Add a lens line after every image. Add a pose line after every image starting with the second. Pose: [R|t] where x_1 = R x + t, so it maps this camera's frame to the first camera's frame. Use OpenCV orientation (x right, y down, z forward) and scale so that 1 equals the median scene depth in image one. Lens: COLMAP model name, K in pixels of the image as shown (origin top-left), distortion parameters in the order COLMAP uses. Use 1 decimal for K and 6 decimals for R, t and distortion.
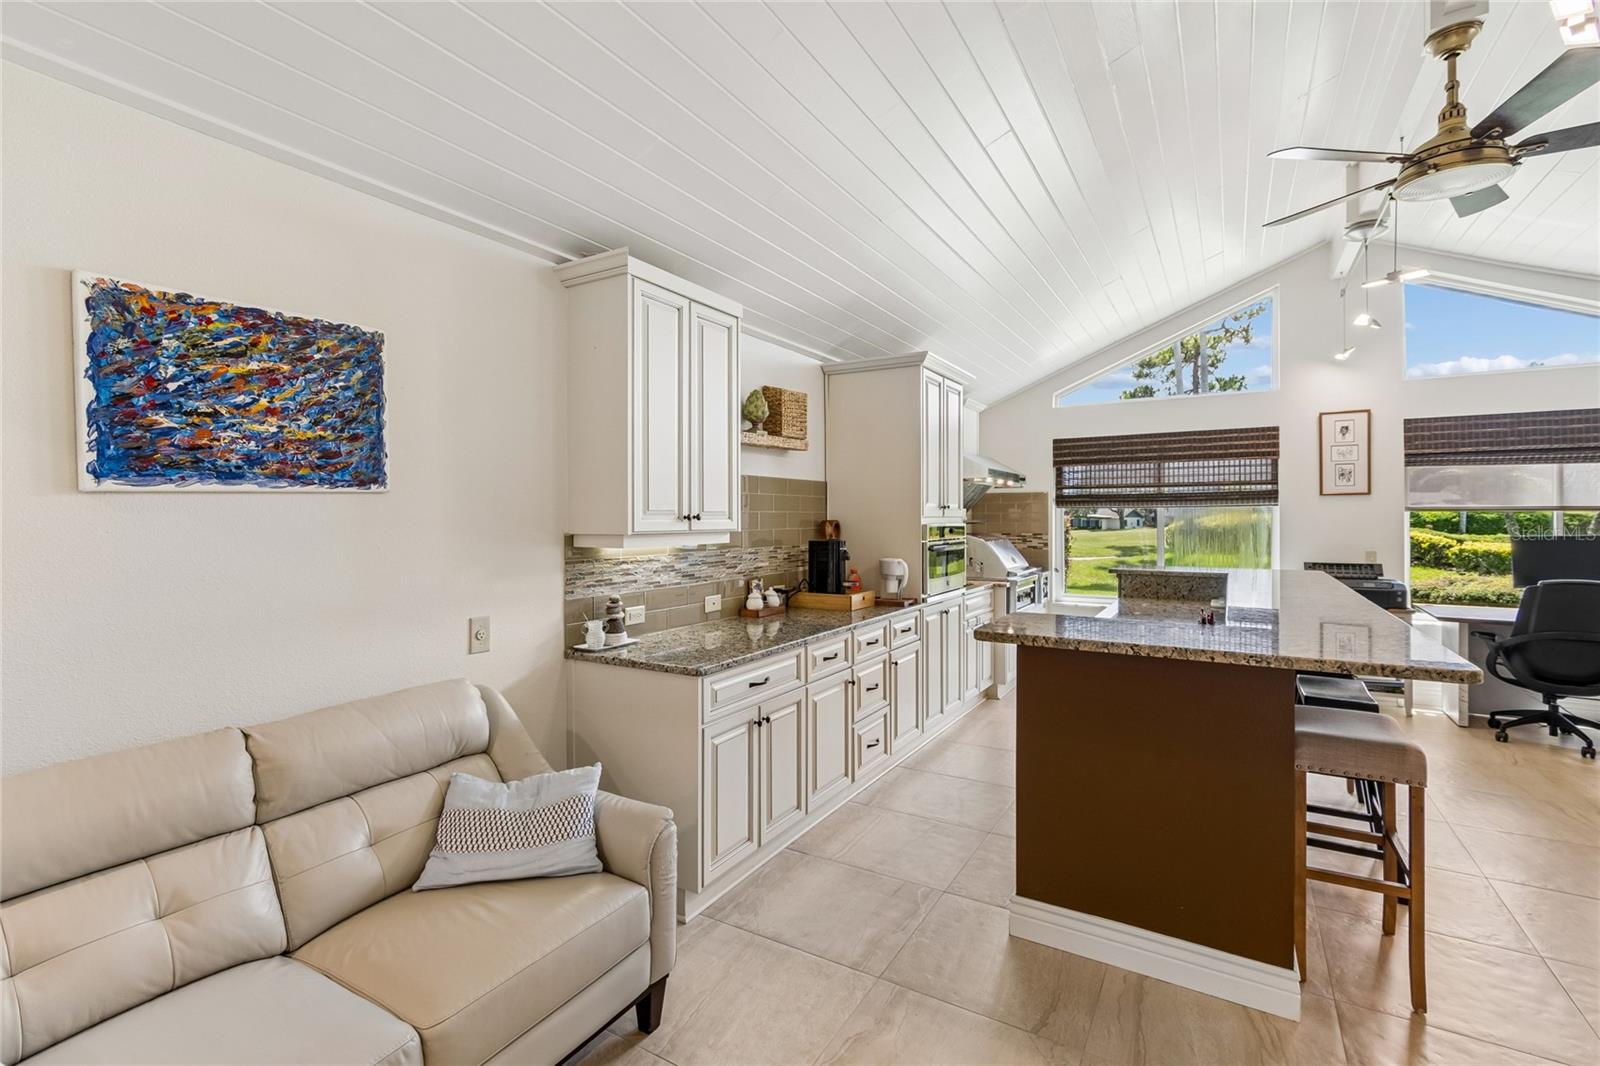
lens RADIAL K [[719.9, 0, 810.6], [0, 719.9, 513.4], [0, 0, 1]] dist [0.009913, -0.003173]
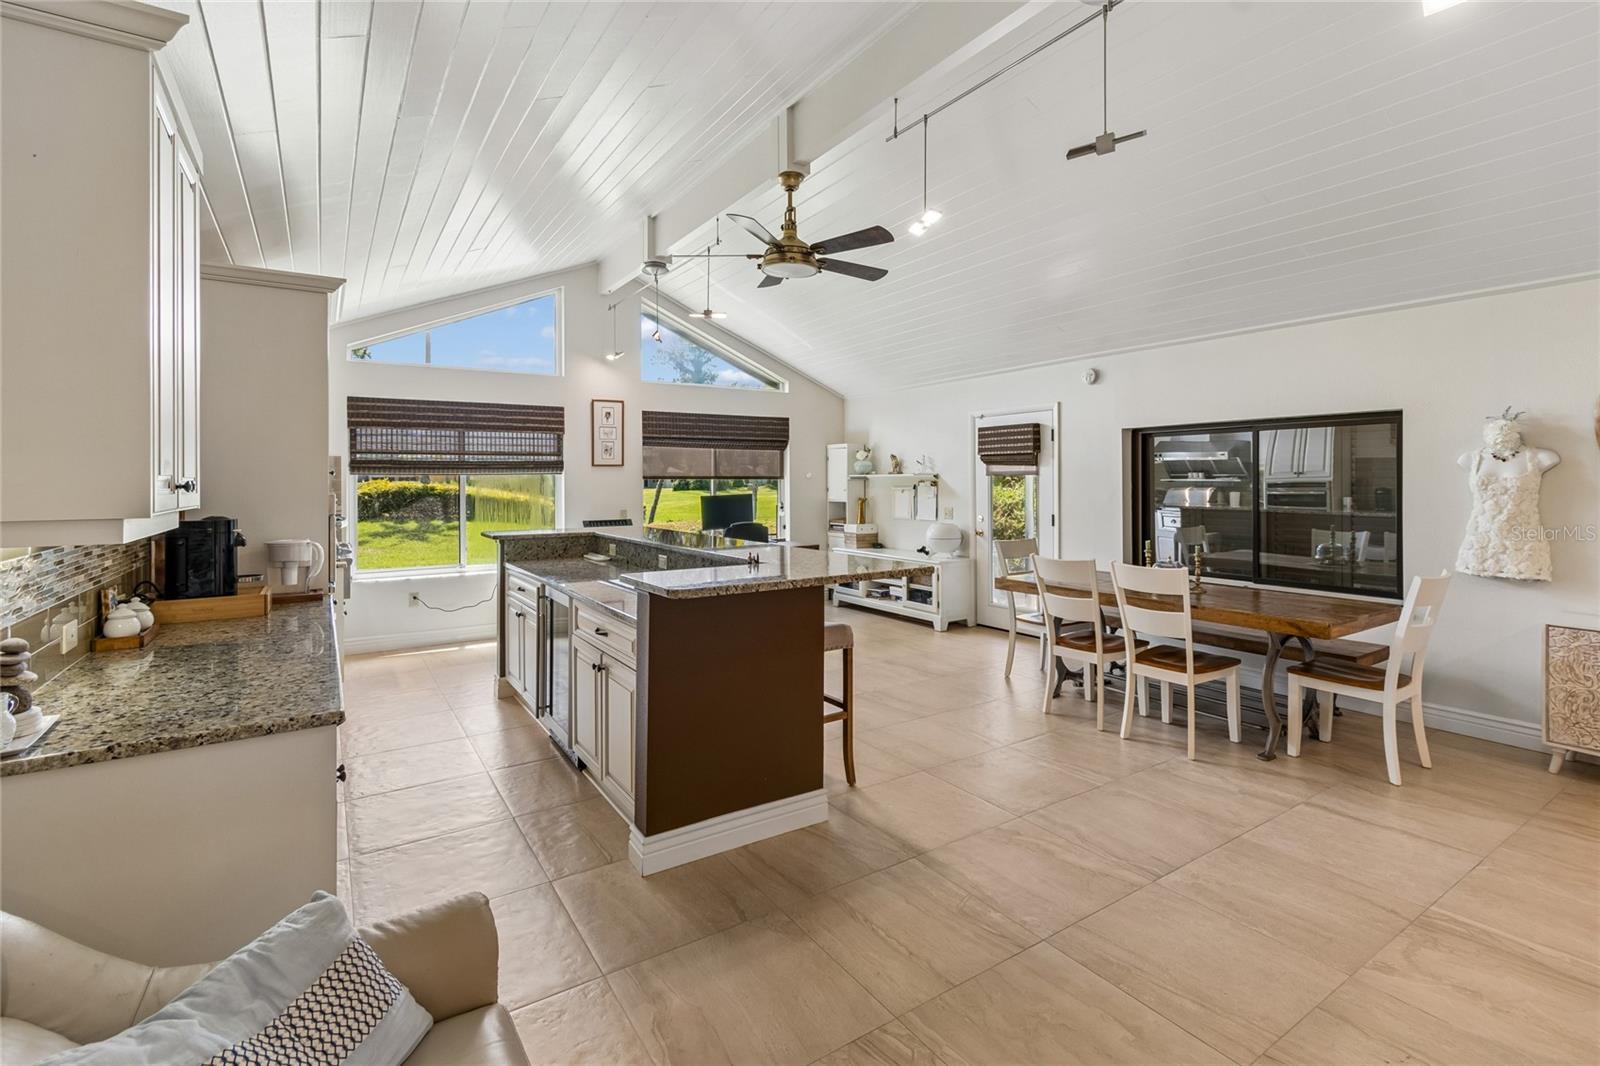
lens RADIAL K [[719.9, 0, 787.9], [0, 719.9, 480.6], [0, 0, 1]] dist [0.009913, -0.003173]
pose [[0.455984, 0.000207, 0.889988, -0.338849], [-0.000215, 1.000000, -0.000123, 0.000253], [-0.889988, -0.000135, 0.455984, 0.192717]]
